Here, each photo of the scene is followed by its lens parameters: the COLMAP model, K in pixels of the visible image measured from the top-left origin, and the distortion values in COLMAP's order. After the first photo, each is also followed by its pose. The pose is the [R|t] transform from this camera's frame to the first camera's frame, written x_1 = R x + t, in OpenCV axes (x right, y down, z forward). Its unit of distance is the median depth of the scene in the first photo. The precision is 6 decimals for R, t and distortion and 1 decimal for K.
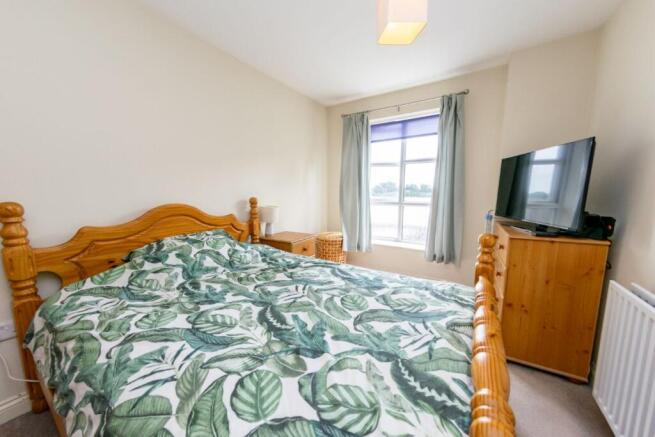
lens RADIAL K [[222.3, 0, 327.5], [0, 222.3, 218.5], [0, 0, 1]] dist [0.000437, 0.000038]
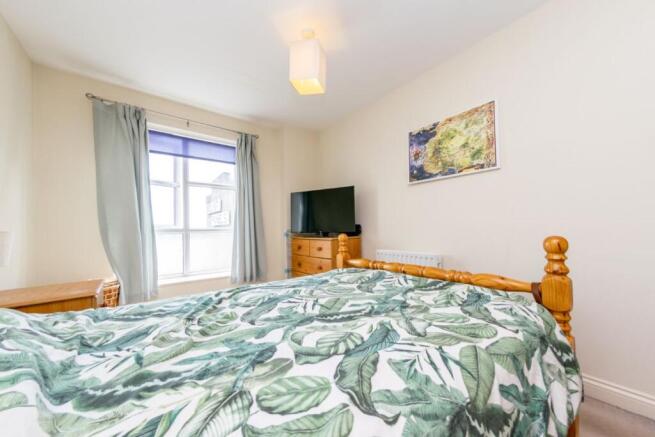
lens RADIAL K [[234.6, 0, 325.2], [0, 234.6, 226.3], [0, 0, 1]] dist [0.013008, 0.000028]
pose [[0.358086, 0.002183, 0.933686, -1.022547], [0.124353, 0.990977, -0.050009, 0.086748], [-0.925371, 0.134014, 0.354583, 0.556998]]
